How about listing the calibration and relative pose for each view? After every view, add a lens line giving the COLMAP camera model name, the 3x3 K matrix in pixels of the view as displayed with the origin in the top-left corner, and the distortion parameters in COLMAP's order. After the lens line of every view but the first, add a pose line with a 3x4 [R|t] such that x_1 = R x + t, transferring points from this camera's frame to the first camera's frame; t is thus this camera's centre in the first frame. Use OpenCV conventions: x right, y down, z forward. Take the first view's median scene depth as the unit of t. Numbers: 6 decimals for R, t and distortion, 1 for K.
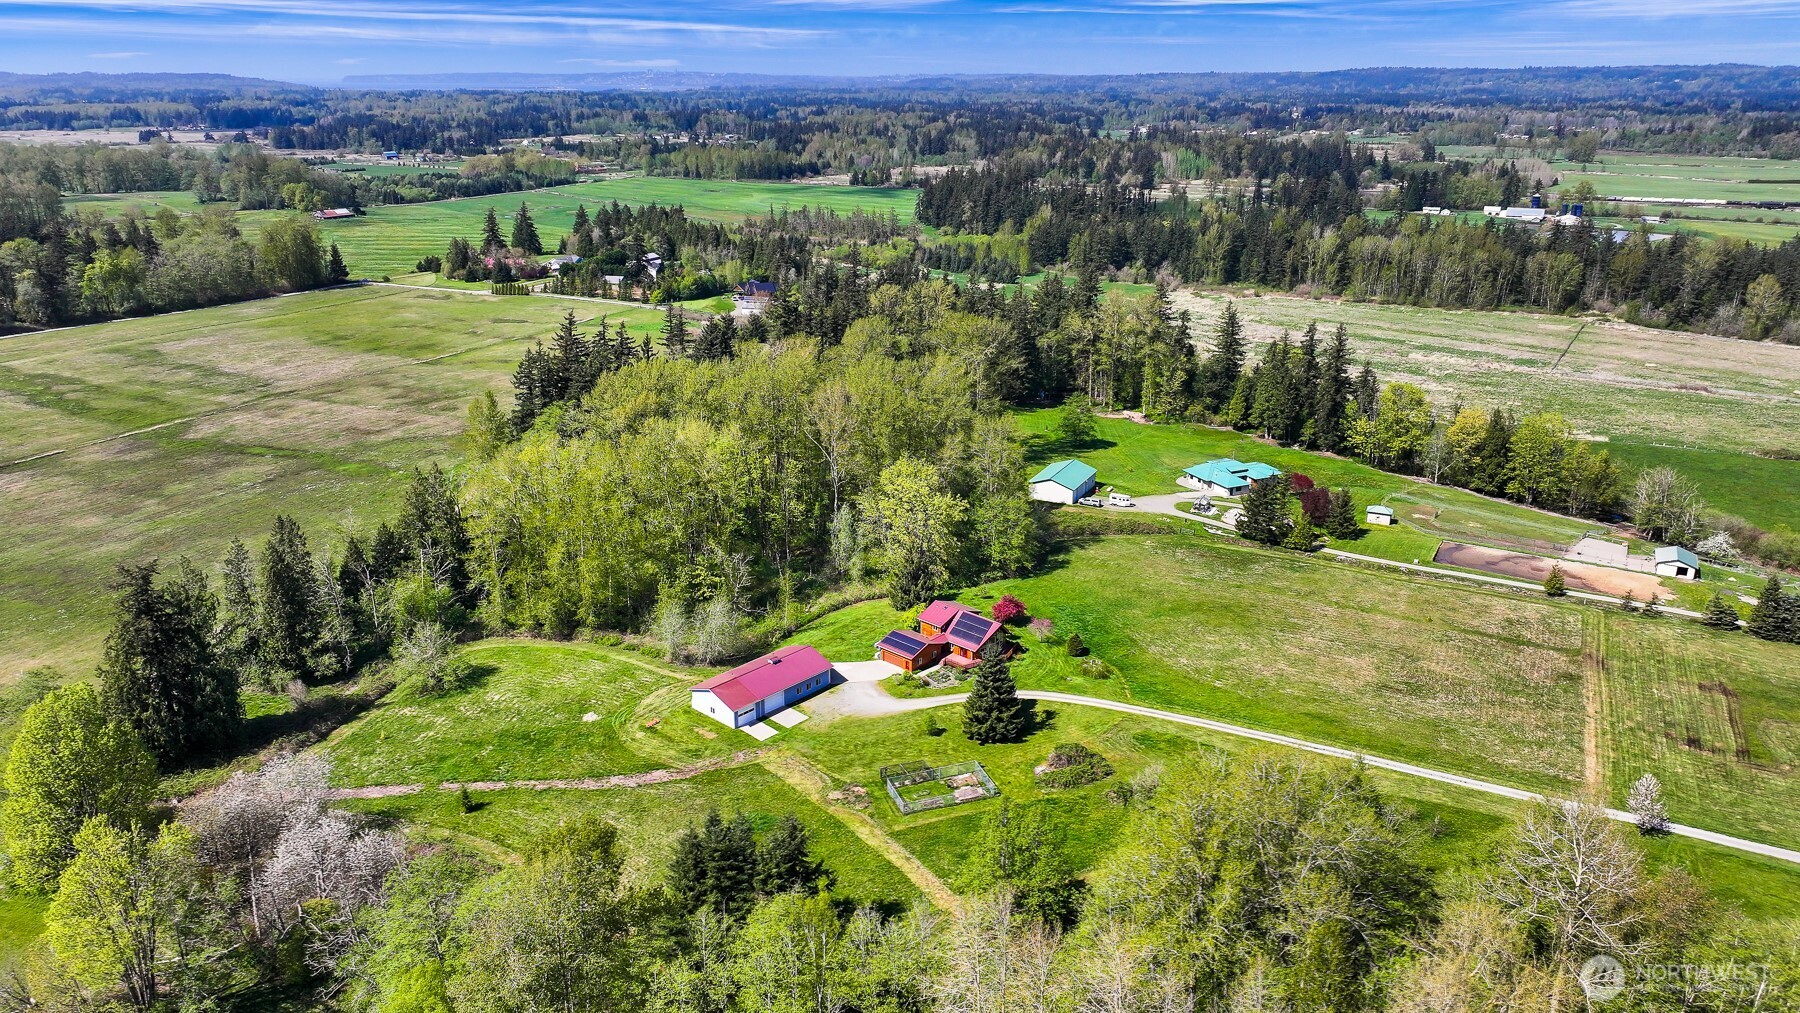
lens RADIAL K [[1255.0, 0, 900.0], [0, 1255.0, 506.5], [0, 0, 1]] dist [0.003884, 0.001616]
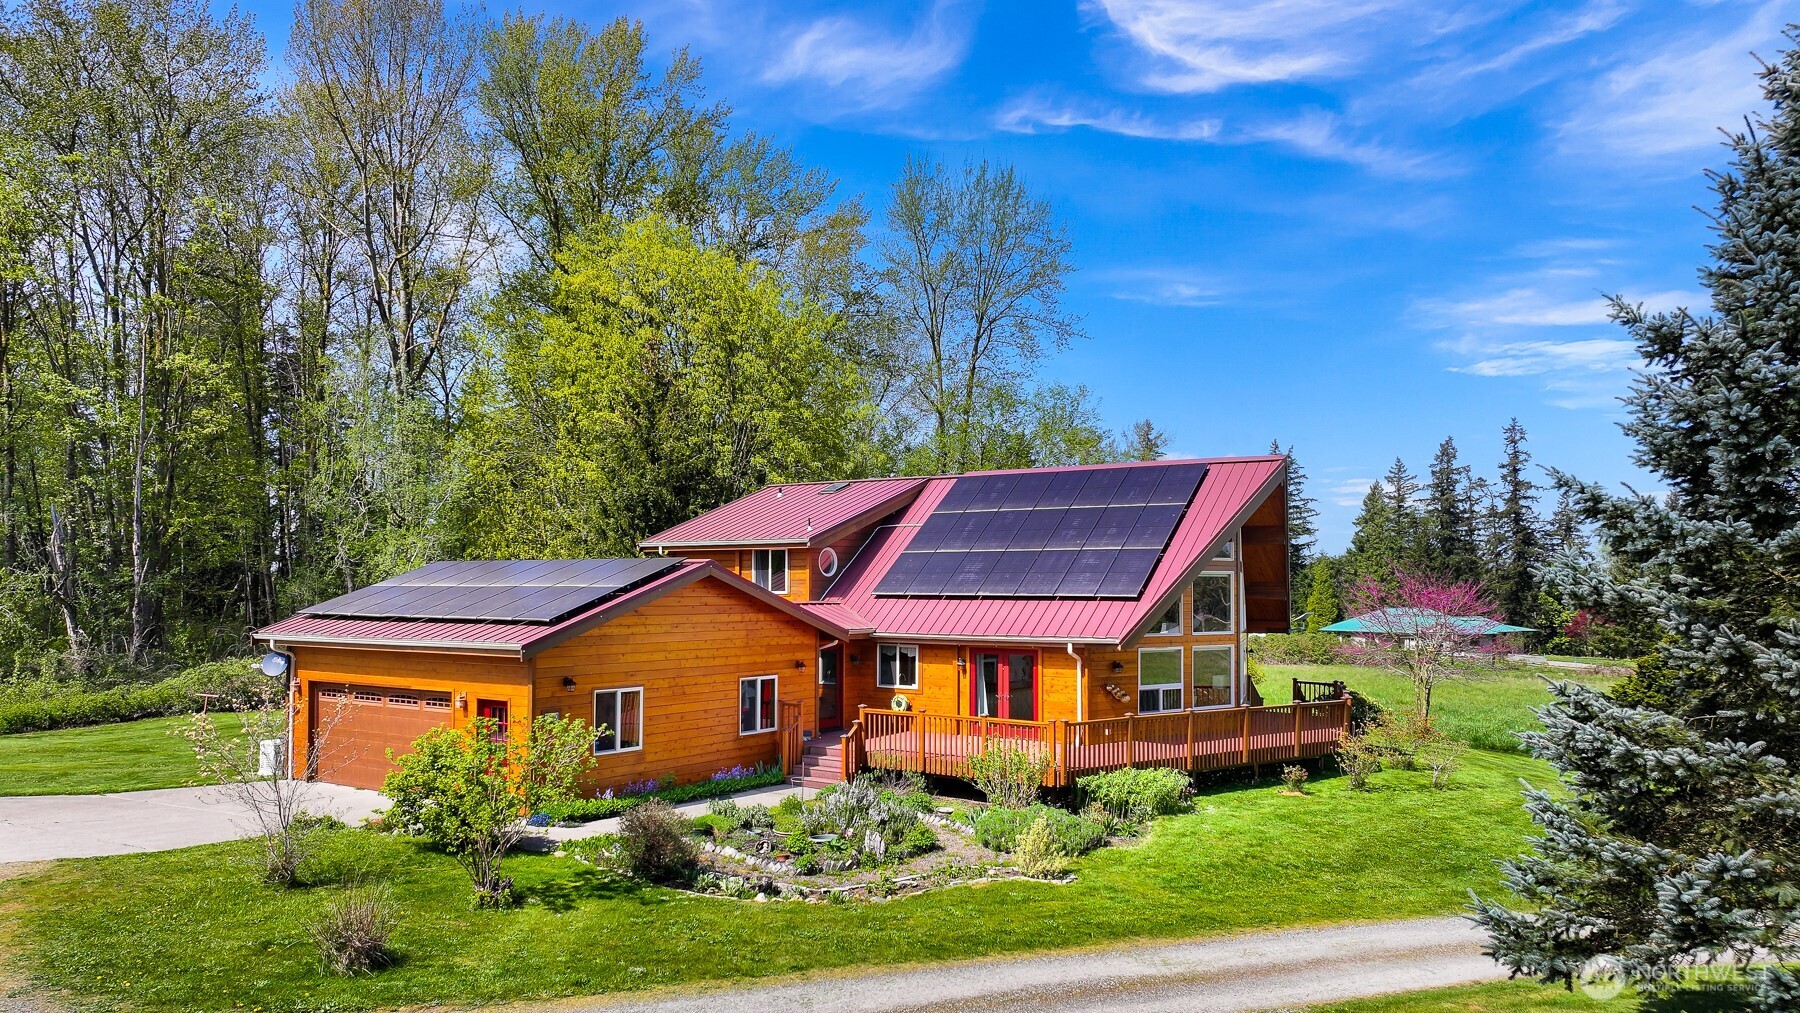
lens RADIAL K [[1255.0, 0, 900.0], [0, 1255.0, 506.5], [0, 0, 1]] dist [0.003884, 0.001616]
pose [[0.990823, 0.016827, 0.134116, 0.025399], [0.036844, 0.921027, -0.387753, 0.154641], [-0.130049, 0.389136, 0.911954, 0.932105]]
